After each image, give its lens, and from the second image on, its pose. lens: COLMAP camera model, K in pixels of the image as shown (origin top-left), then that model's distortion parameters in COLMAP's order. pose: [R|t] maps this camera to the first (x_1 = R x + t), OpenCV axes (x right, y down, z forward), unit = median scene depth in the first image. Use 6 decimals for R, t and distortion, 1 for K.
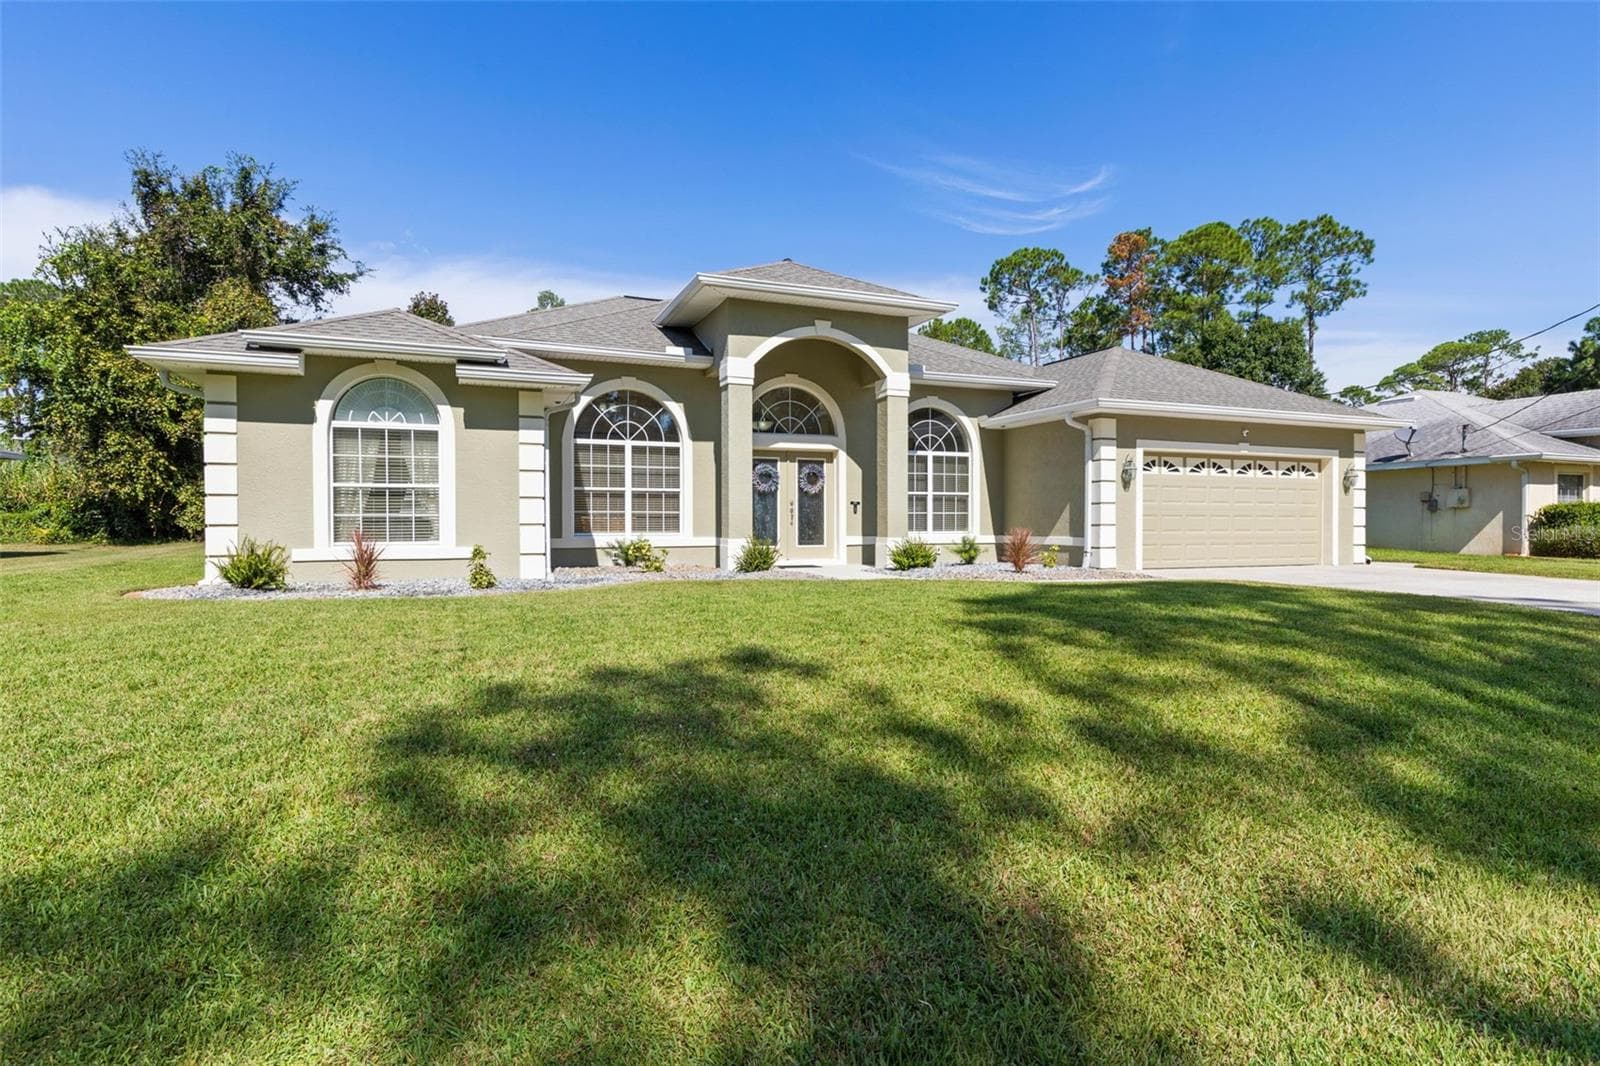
lens RADIAL K [[869.3, 0, 824.3], [0, 869.3, 533.2], [0, 0, 1]] dist [0.016942, -0.021826]
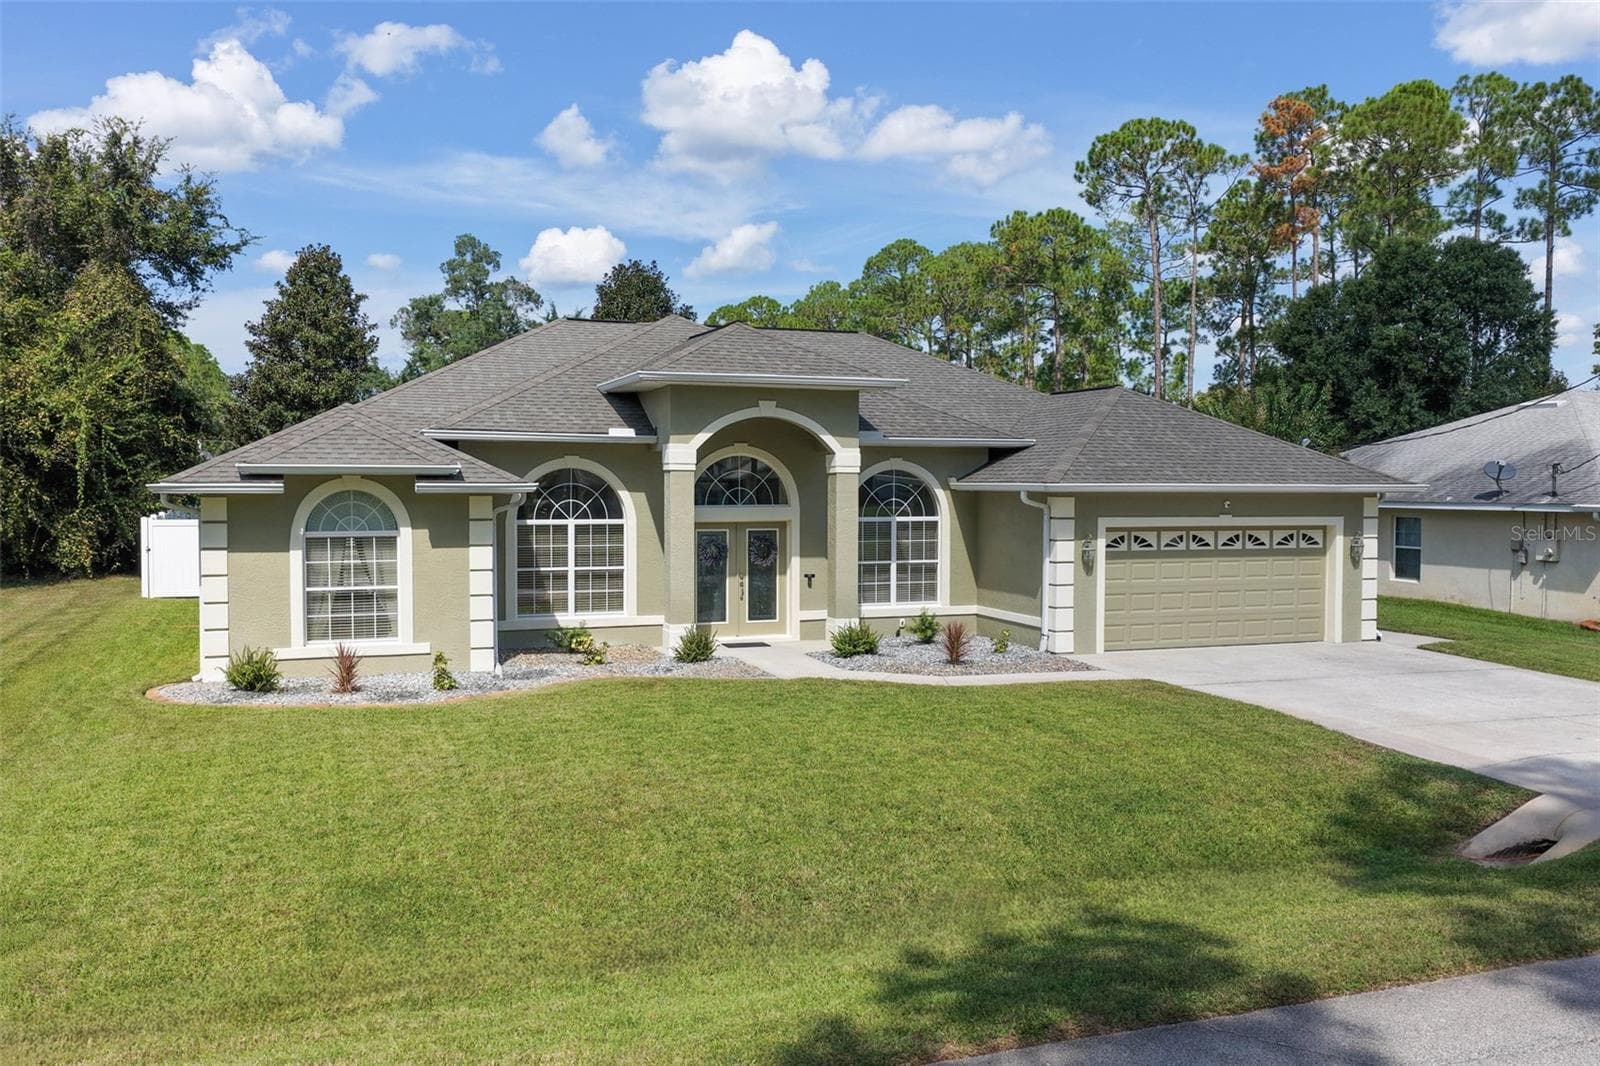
lens RADIAL K [[1328.3, 0, 800.0], [0, 1328.3, 533.0], [0, 0, 1]] dist [0.011159, -0.003031]
pose [[0.998672, 0.003484, -0.051405, 0.100260], [-0.002454, 0.999795, 0.020094, -0.111311], [0.051464, -0.019941, 0.998476, -0.442399]]
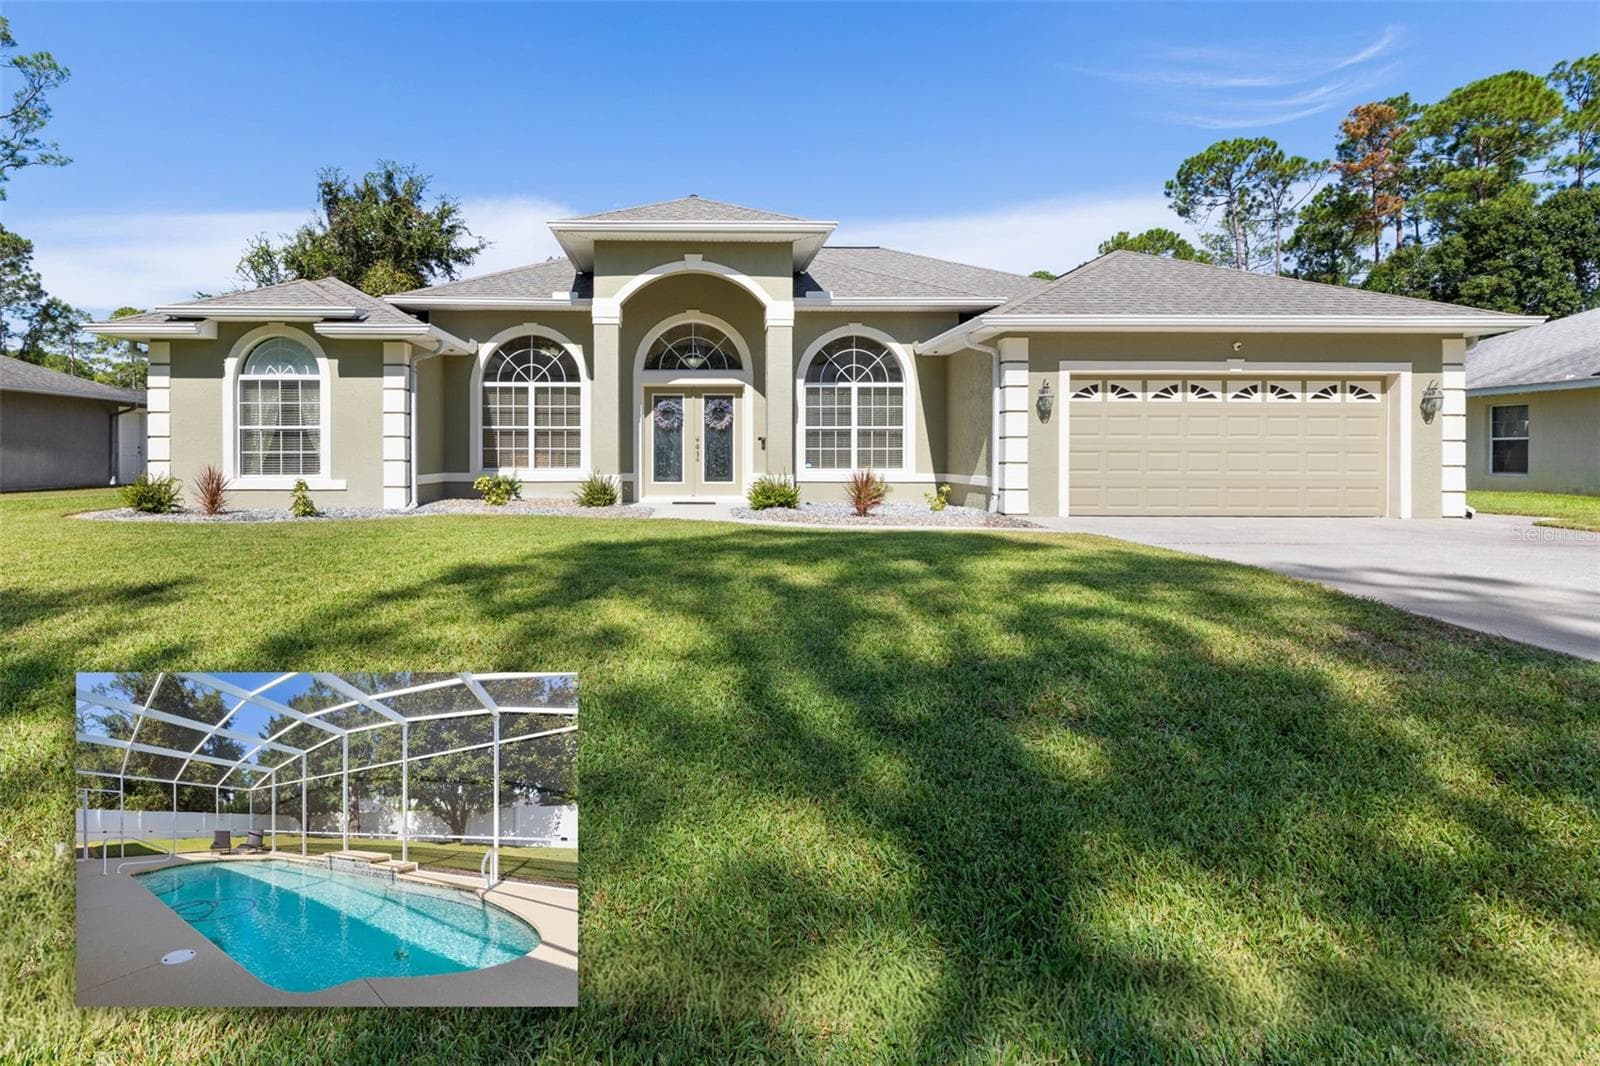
lens RADIAL K [[840.3, 0, 672.6], [0, 840.3, 457.7], [0, 0, 1]] dist [0.010536, -0.003061]
pose [[0.921730, 0.002437, -0.387824, 0.307803], [-0.006699, 0.999931, -0.009637, -0.004032], [0.387773, 0.011480, 0.921683, 0.102977]]
